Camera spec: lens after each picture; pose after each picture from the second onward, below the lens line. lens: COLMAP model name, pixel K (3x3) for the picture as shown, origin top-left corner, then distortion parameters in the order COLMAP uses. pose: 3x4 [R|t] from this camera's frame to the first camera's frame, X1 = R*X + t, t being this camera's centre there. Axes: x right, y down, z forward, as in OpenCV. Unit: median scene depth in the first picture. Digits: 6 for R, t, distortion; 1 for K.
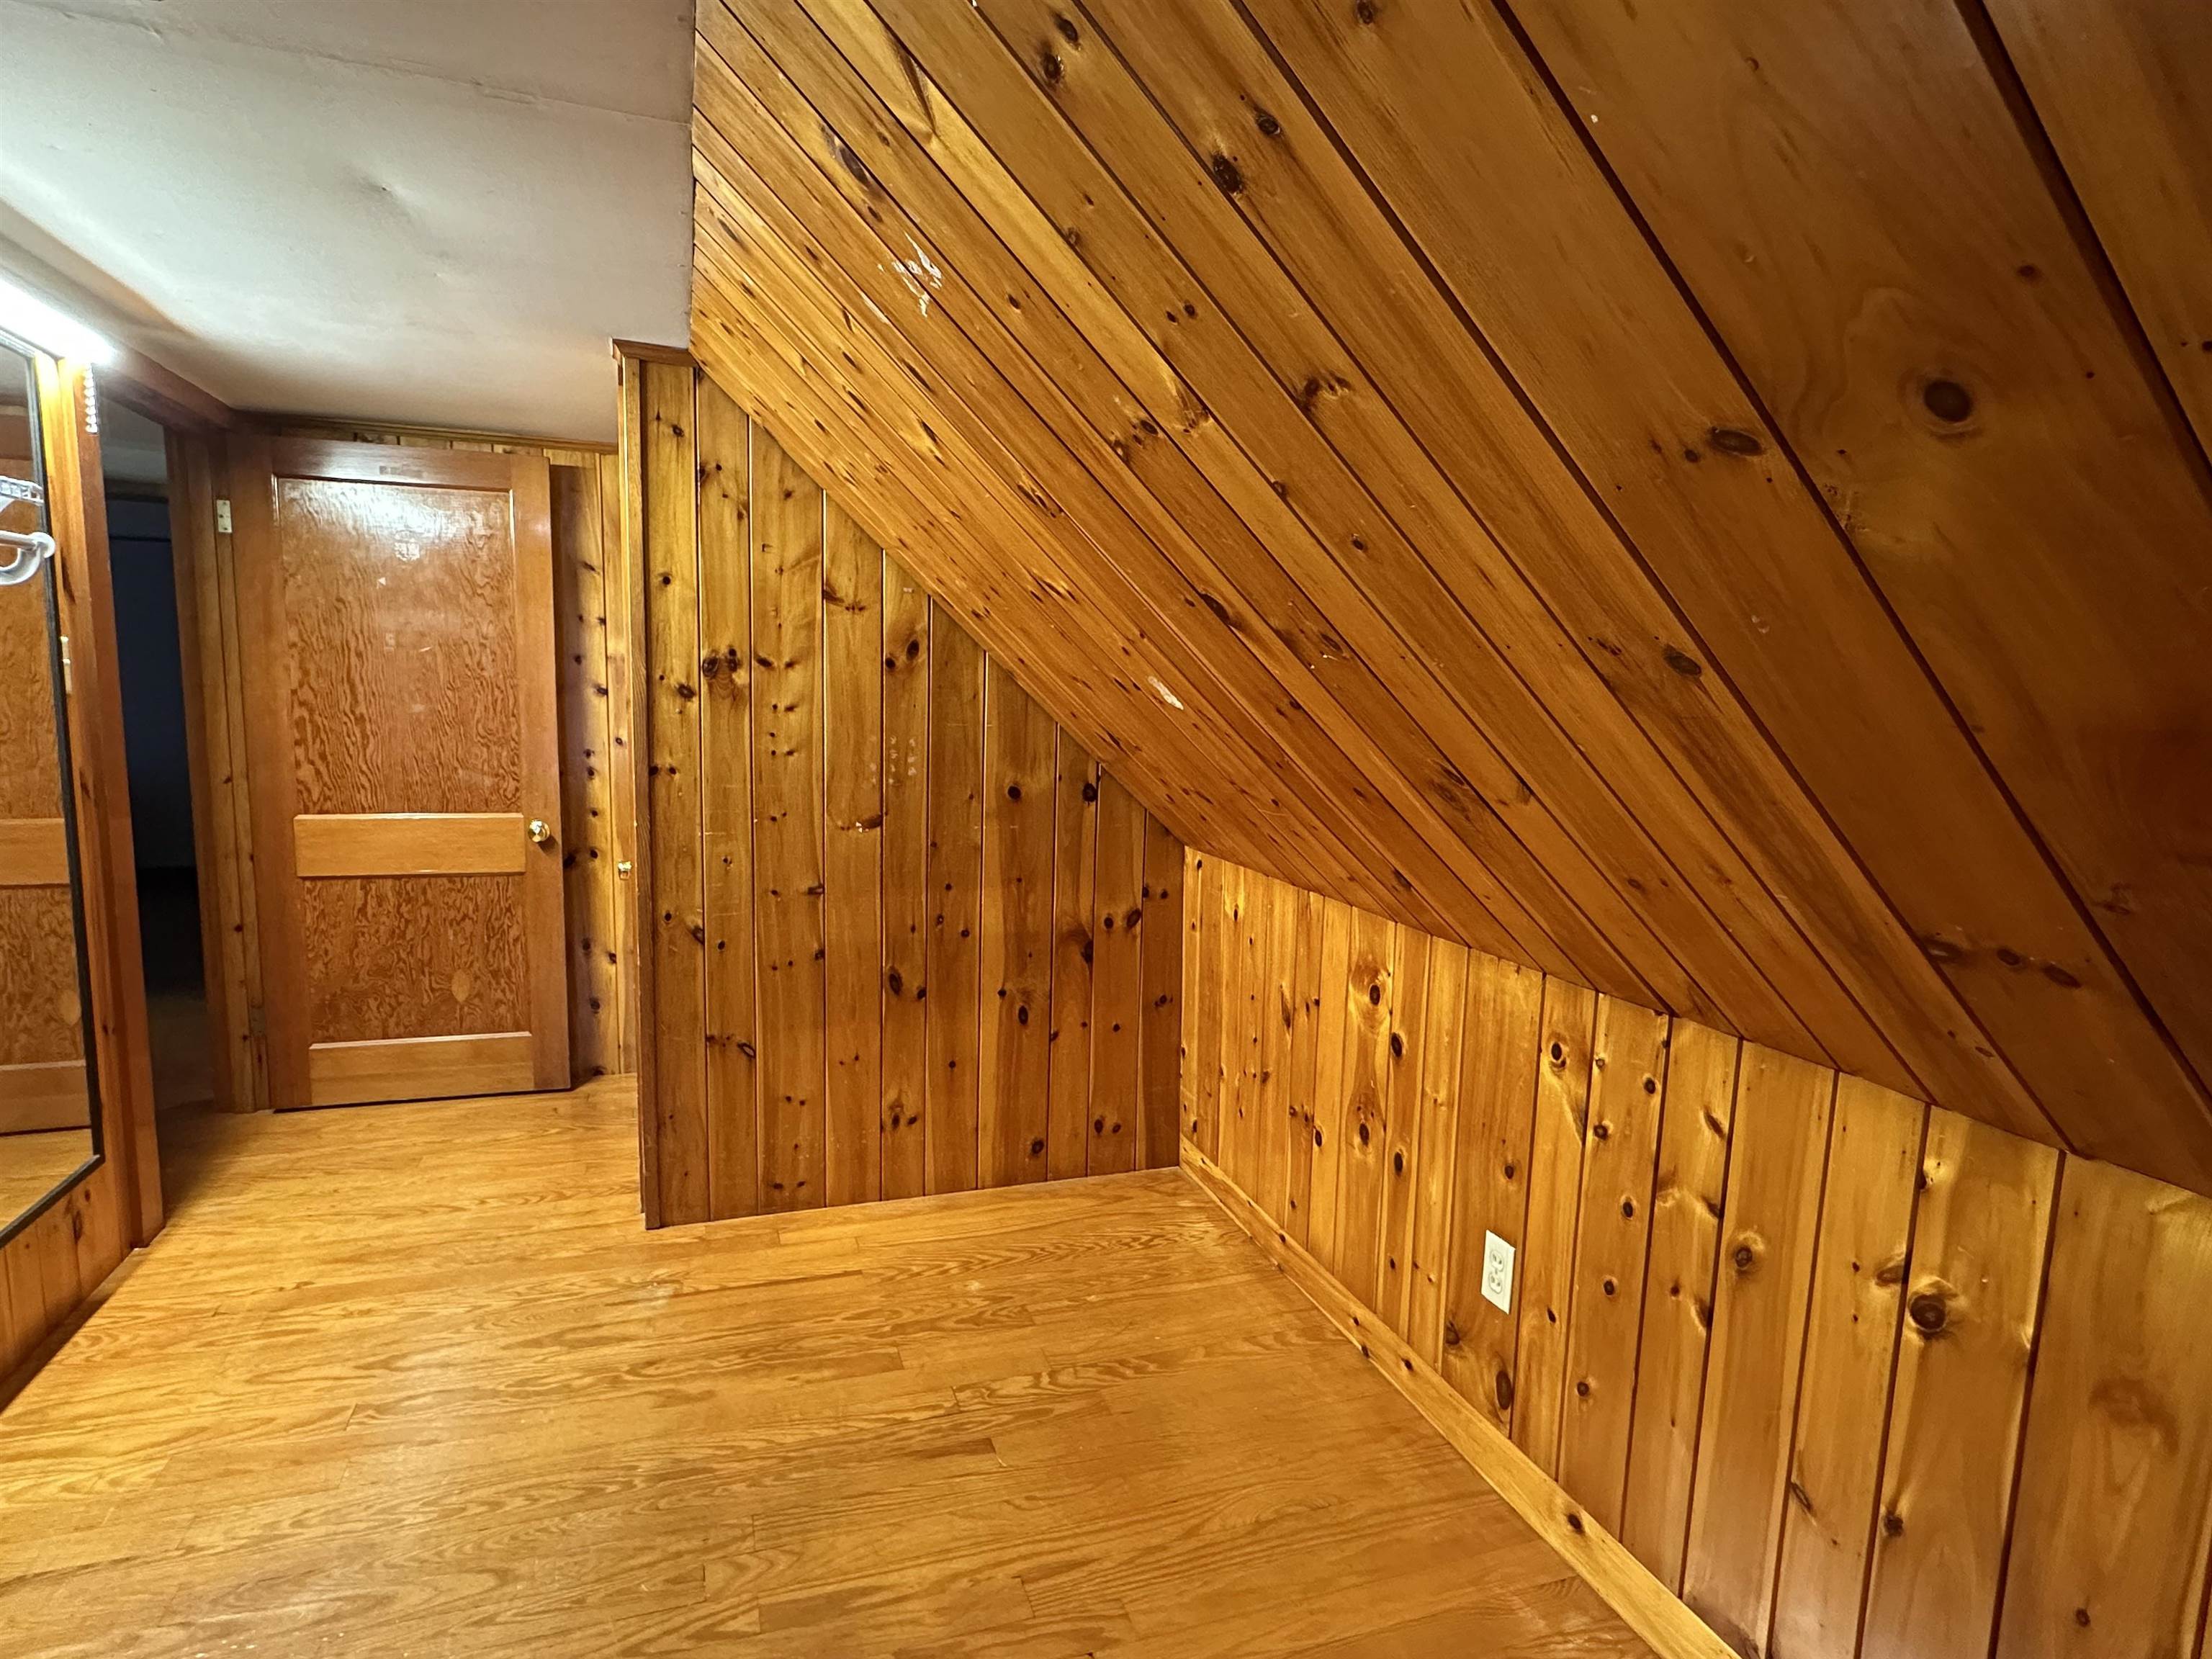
lens RADIAL K [[1172.3, 0, 1098.8], [0, 1172.3, 844.9], [0, 0, 1]] dist [-0.001625, 0.000127]
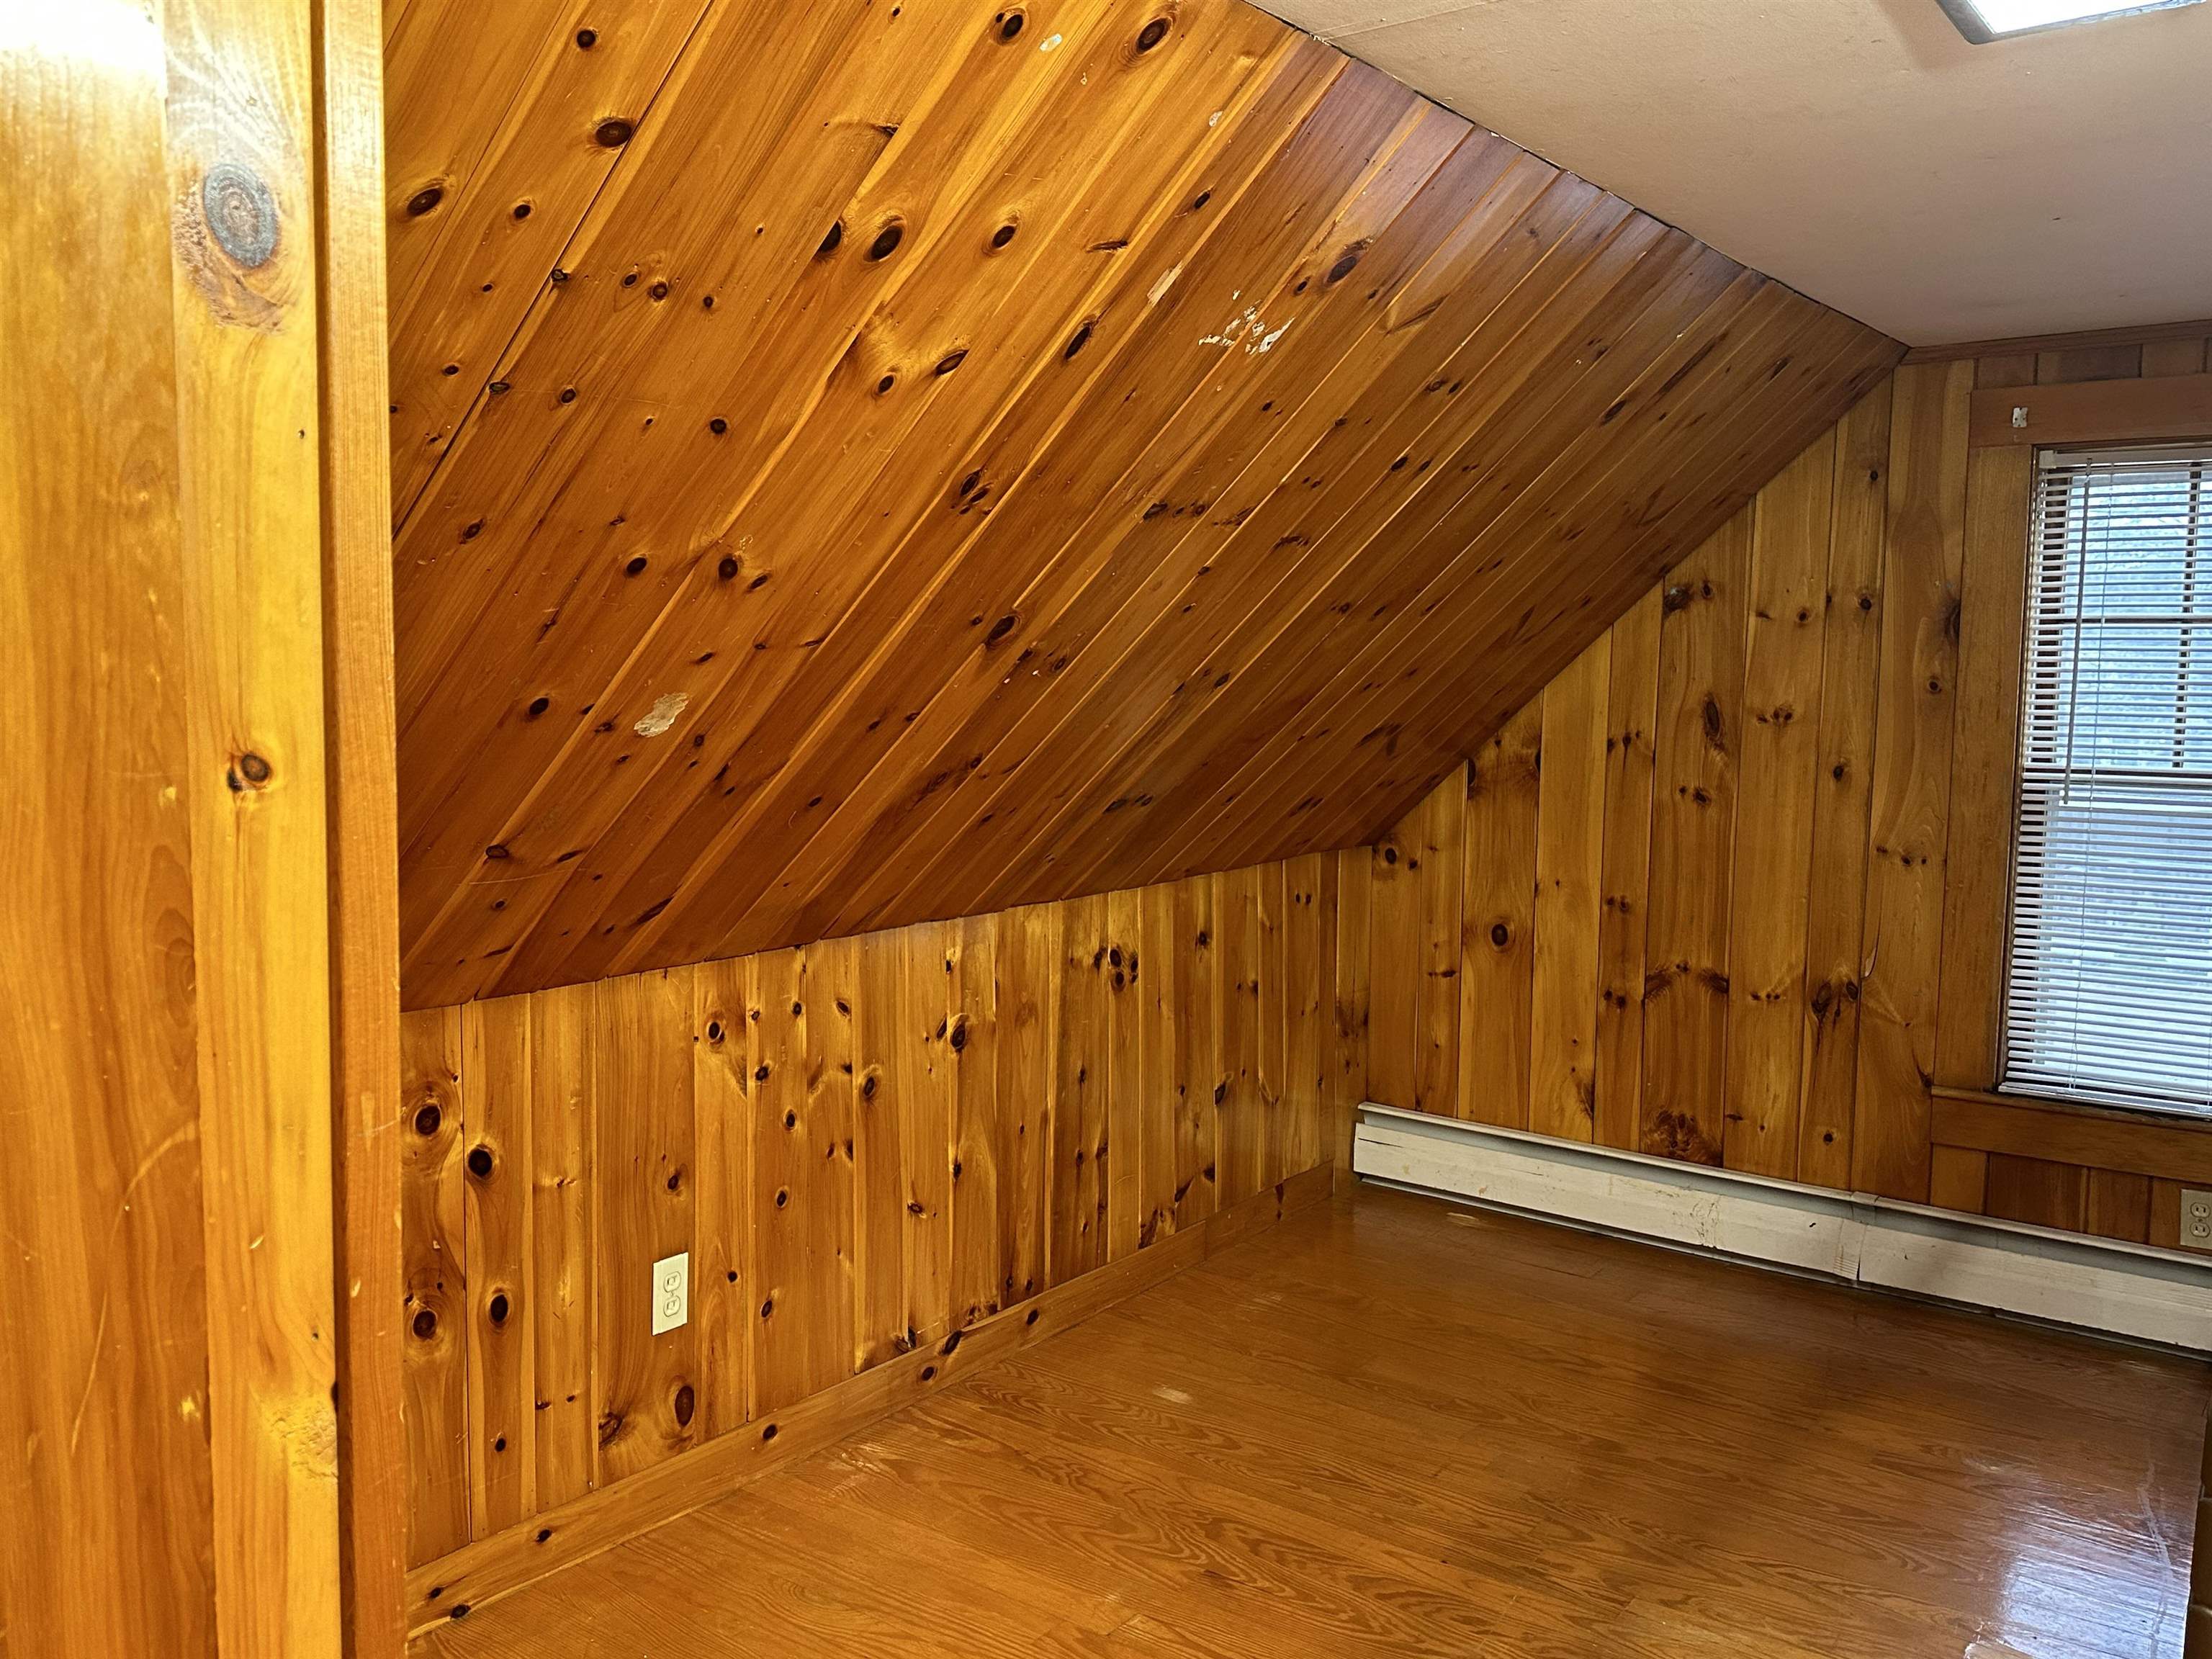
lens RADIAL K [[1863.6, 0, 1103.1], [0, 1863.6, 824.8], [0, 0, 1]] dist [0.002254, 0.000422]
pose [[-0.565340, -0.113501, 0.817011, -1.062245], [0.082639, 0.977711, 0.193008, -0.273929], [-0.820708, 0.176632, -0.543360, 1.484842]]
